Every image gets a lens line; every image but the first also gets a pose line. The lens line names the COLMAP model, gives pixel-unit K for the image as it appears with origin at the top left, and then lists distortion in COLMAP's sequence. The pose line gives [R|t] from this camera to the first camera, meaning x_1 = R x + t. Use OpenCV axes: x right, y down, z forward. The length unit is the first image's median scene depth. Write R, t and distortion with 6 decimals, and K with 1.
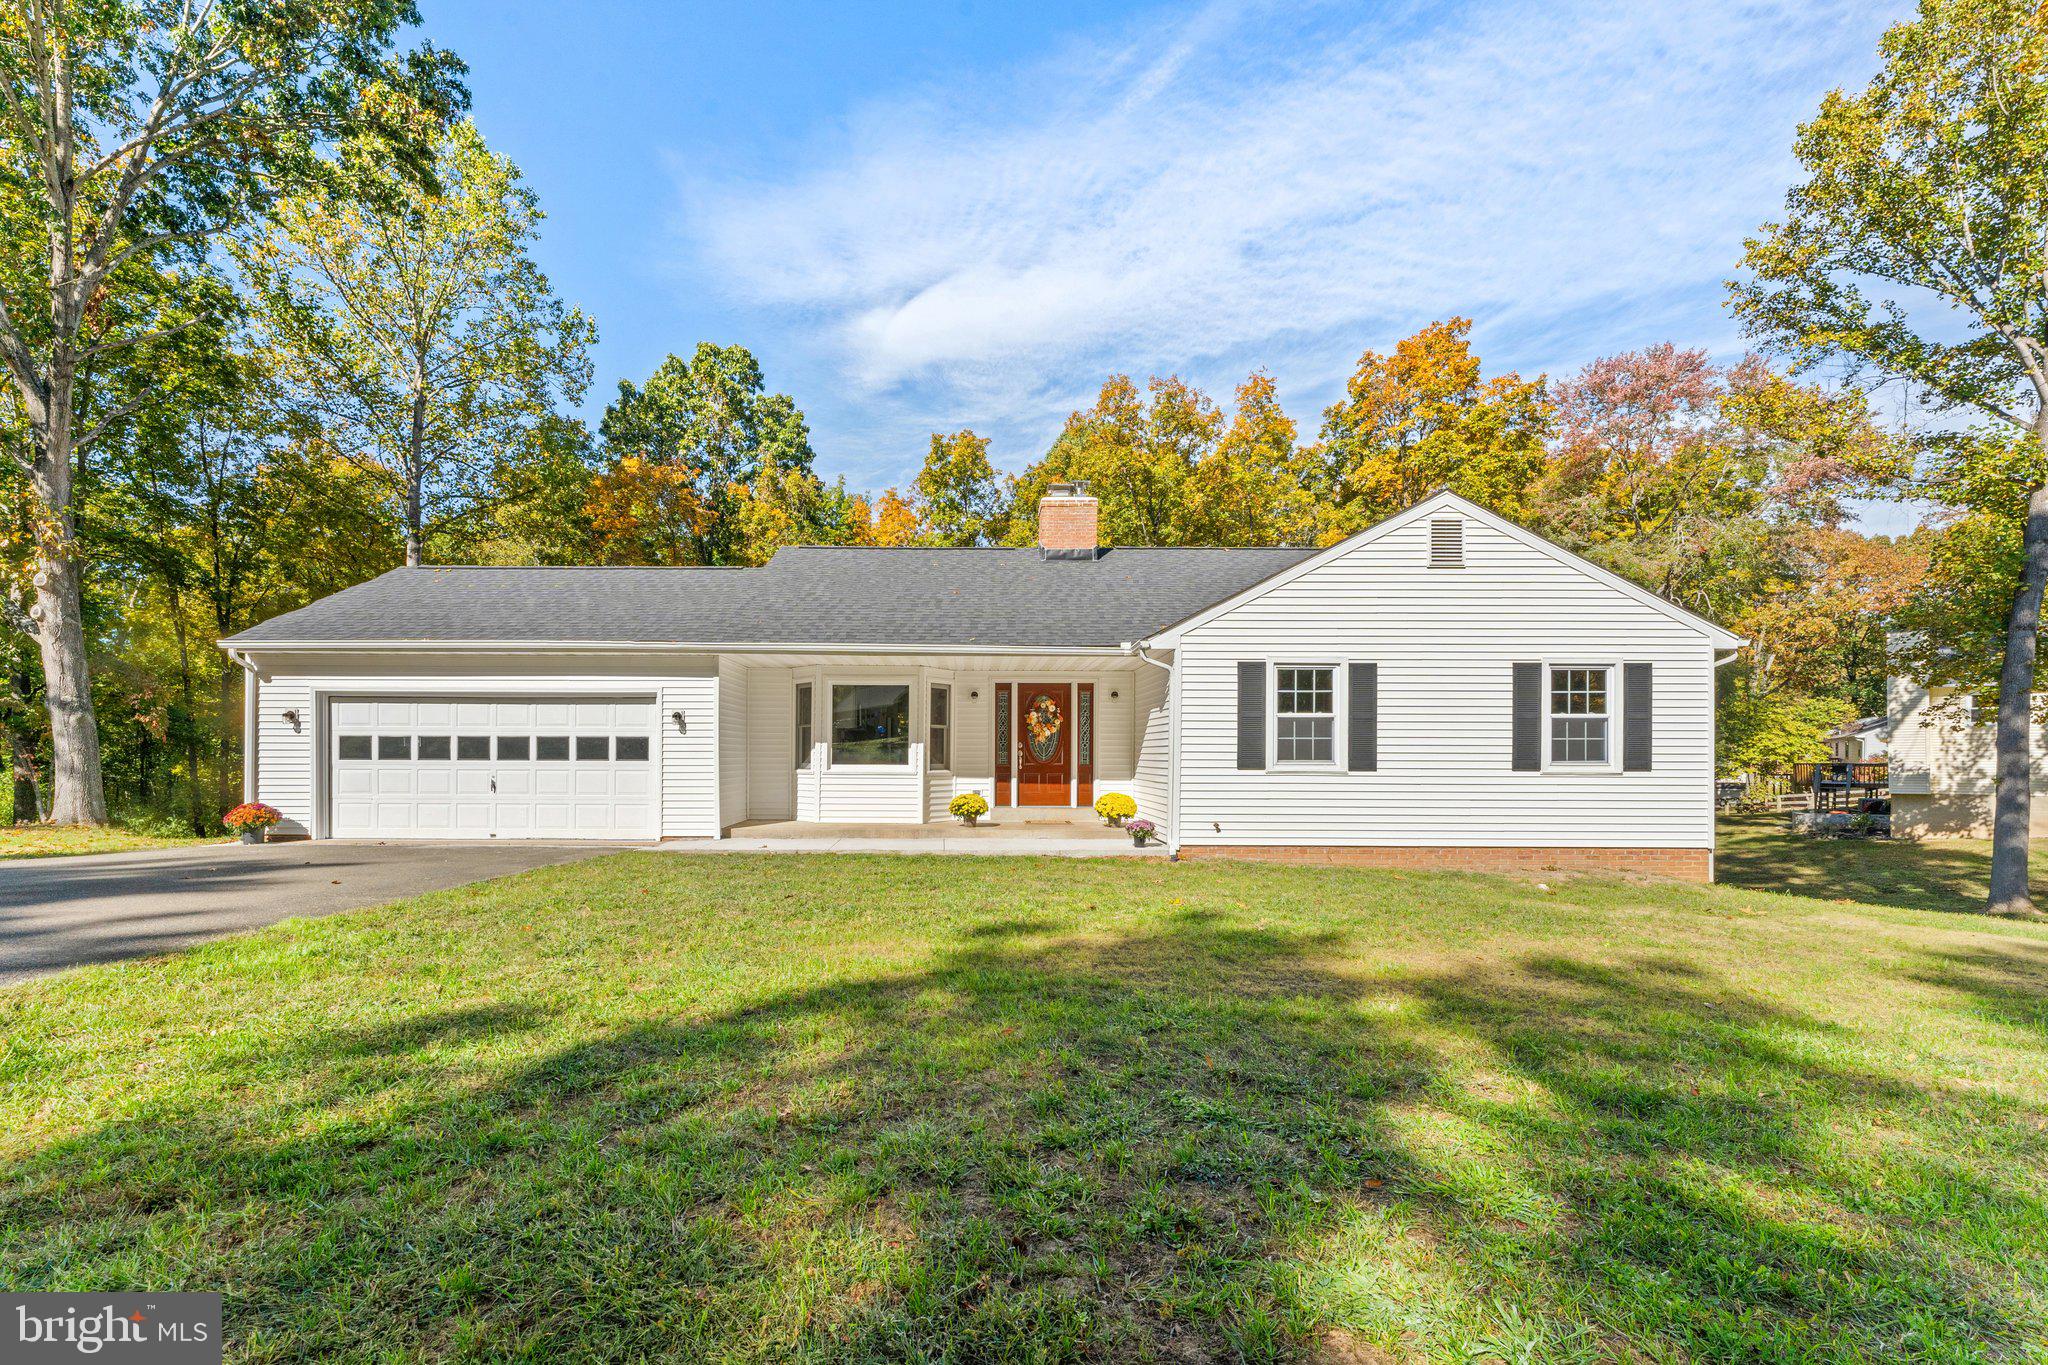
lens RADIAL K [[874.4, 0, 1034.1], [0, 874.4, 764.7], [0, 0, 1]] dist [0.000987, 0.000232]
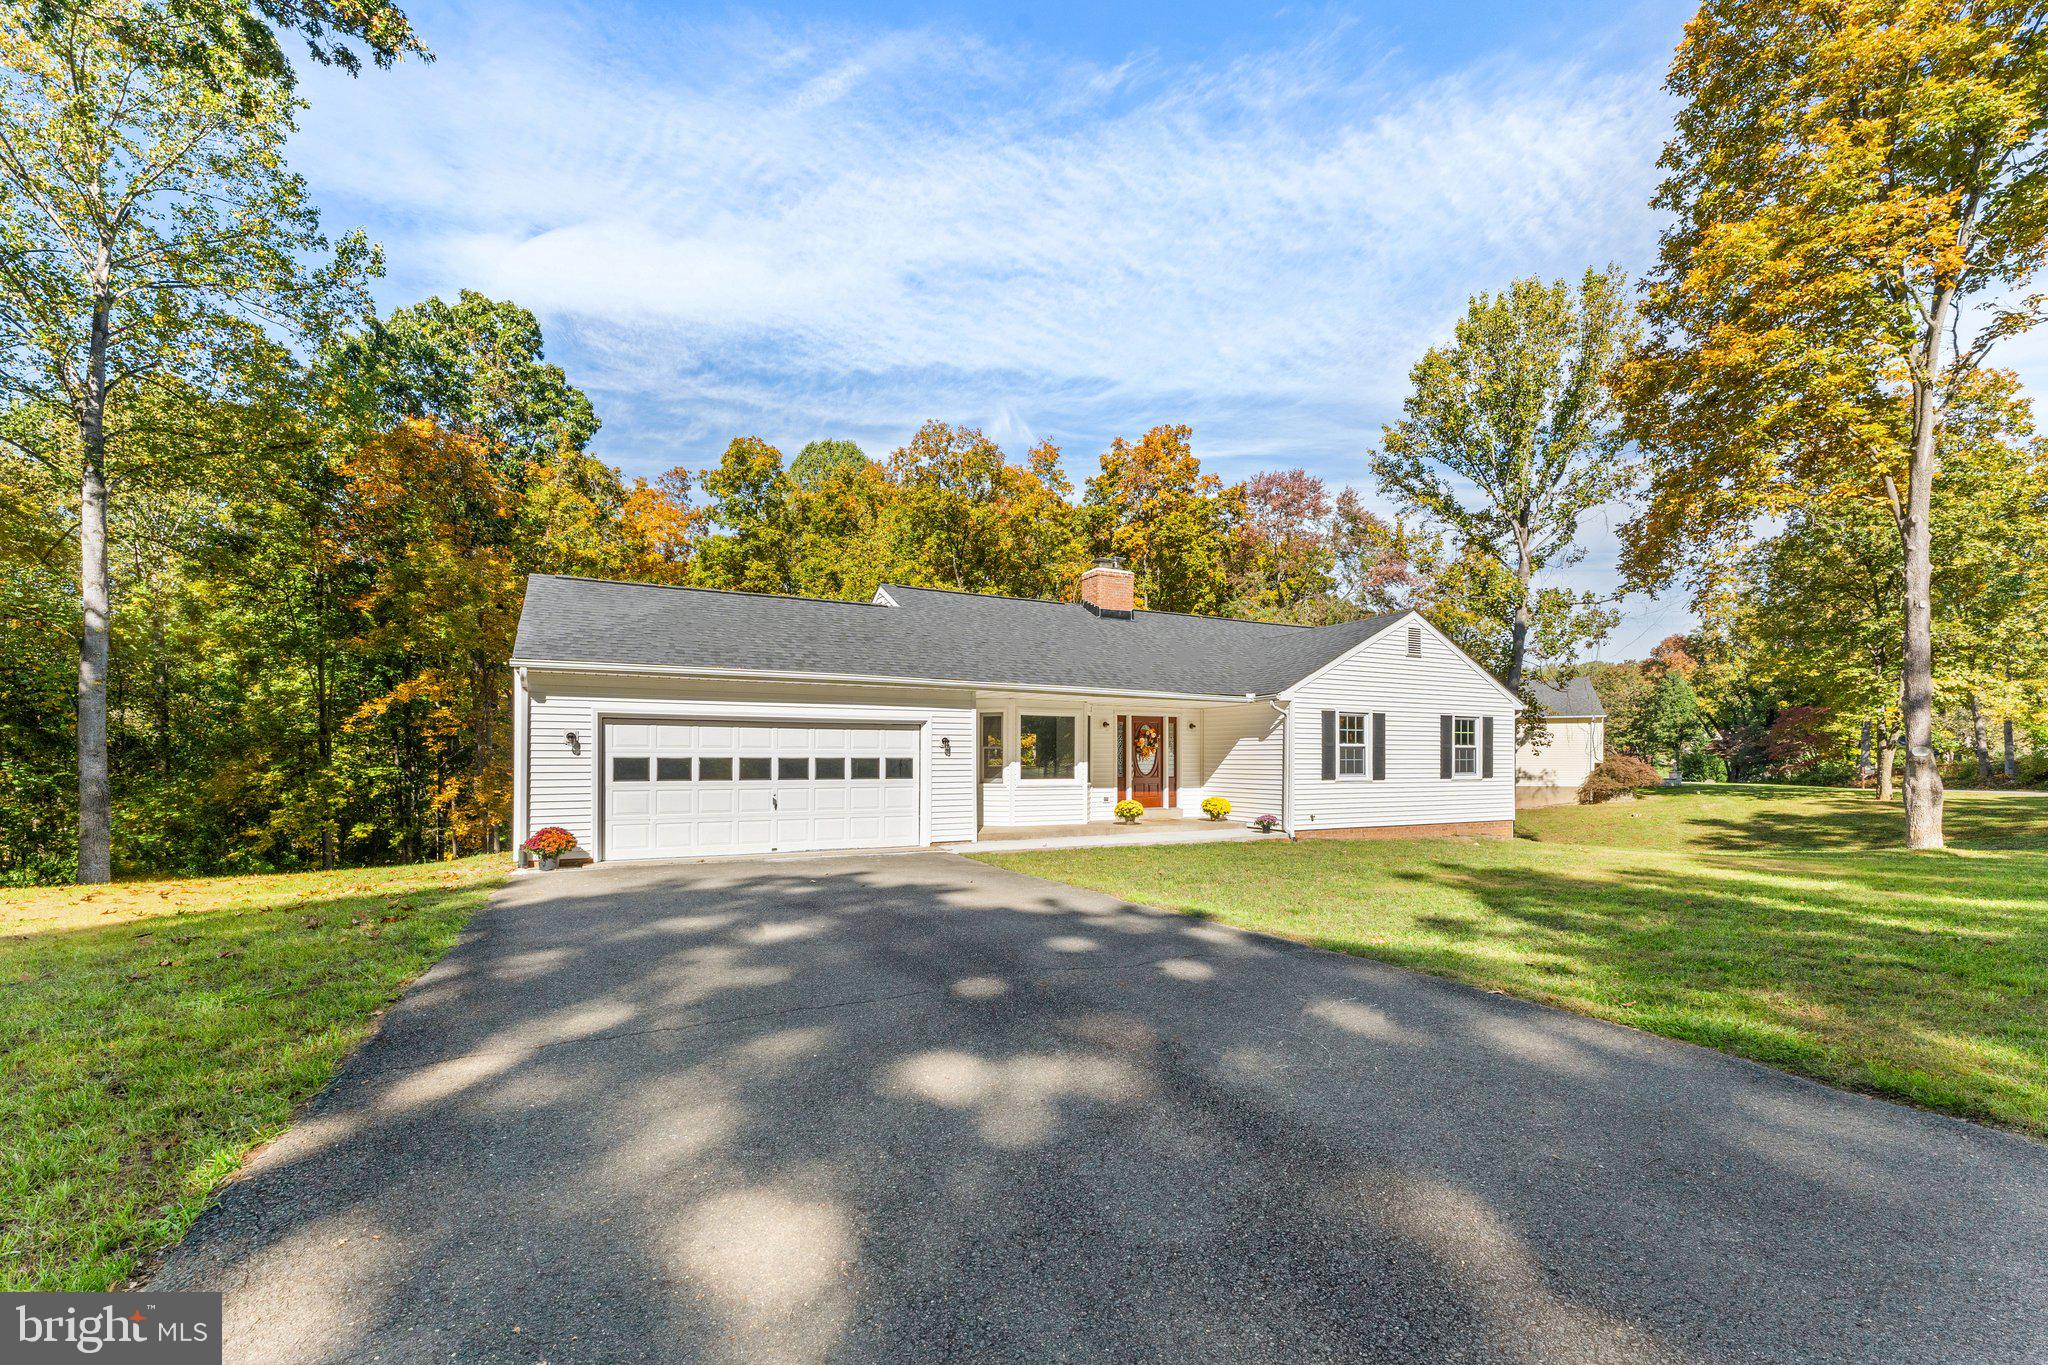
lens RADIAL K [[849.5, 0, 1094.4], [0, 849.5, 767.3], [0, 0, 1]] dist [0.000712, -0.000063]
pose [[0.874437, -0.006126, 0.485100, -0.775917], [0.008341, 0.999962, -0.002406, -0.015228], [-0.485067, 0.006150, 0.874455, -0.094661]]
